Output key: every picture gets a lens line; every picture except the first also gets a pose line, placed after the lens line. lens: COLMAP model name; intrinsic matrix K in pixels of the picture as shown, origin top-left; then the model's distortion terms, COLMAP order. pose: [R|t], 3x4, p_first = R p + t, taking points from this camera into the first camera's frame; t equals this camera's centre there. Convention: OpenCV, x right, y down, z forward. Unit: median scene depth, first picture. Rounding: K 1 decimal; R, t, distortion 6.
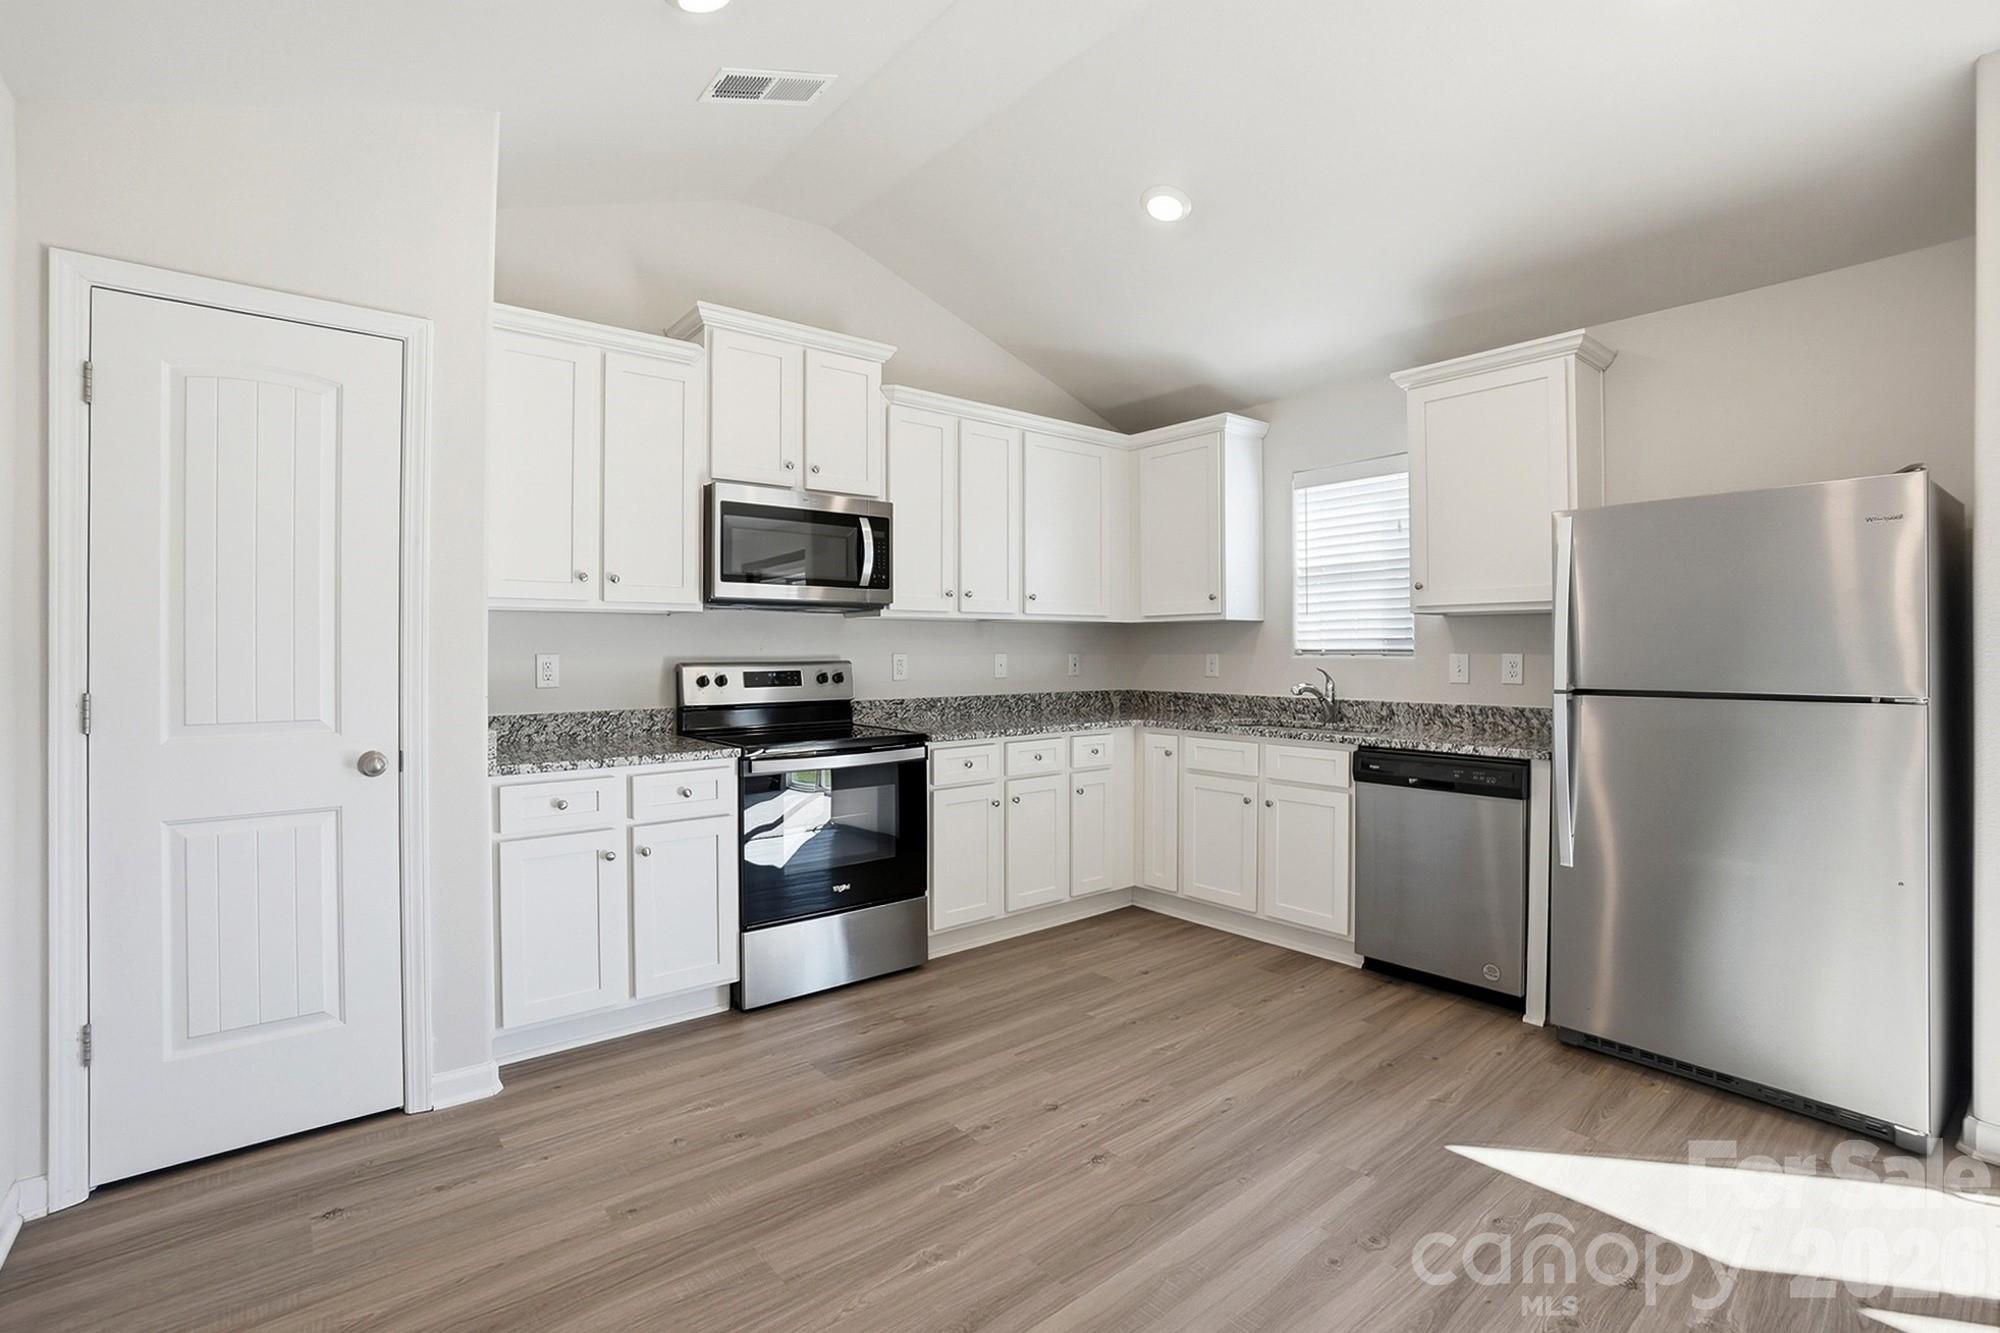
lens RADIAL K [[918.5, 0, 968.9], [0, 918.5, 645.7], [0, 0, 1]] dist [-0.000891, -0.000422]
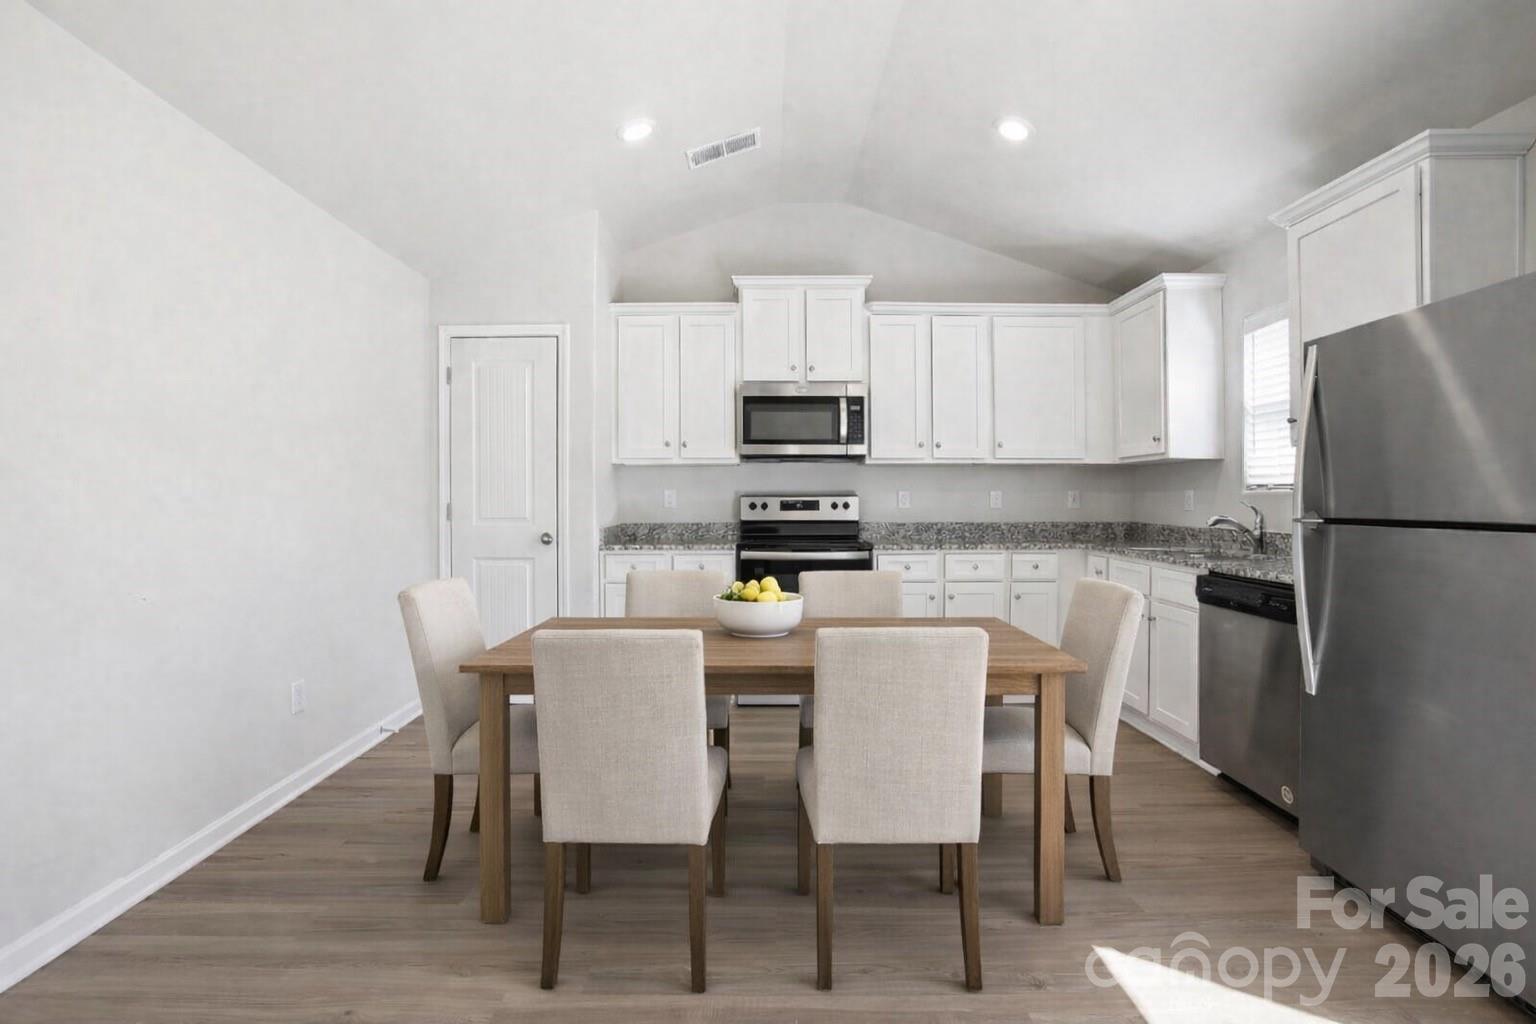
lens RADIAL K [[705.4, 0, 744.1], [0, 705.4, 496.0], [0, 0, 1]] dist [-0.000891, -0.000422]
pose [[0.786425, 0.002036, -0.617683, 0.446642], [0.001254, 0.999987, 0.004893, 0.014090], [0.617685, -0.004623, 0.786412, 0.006132]]
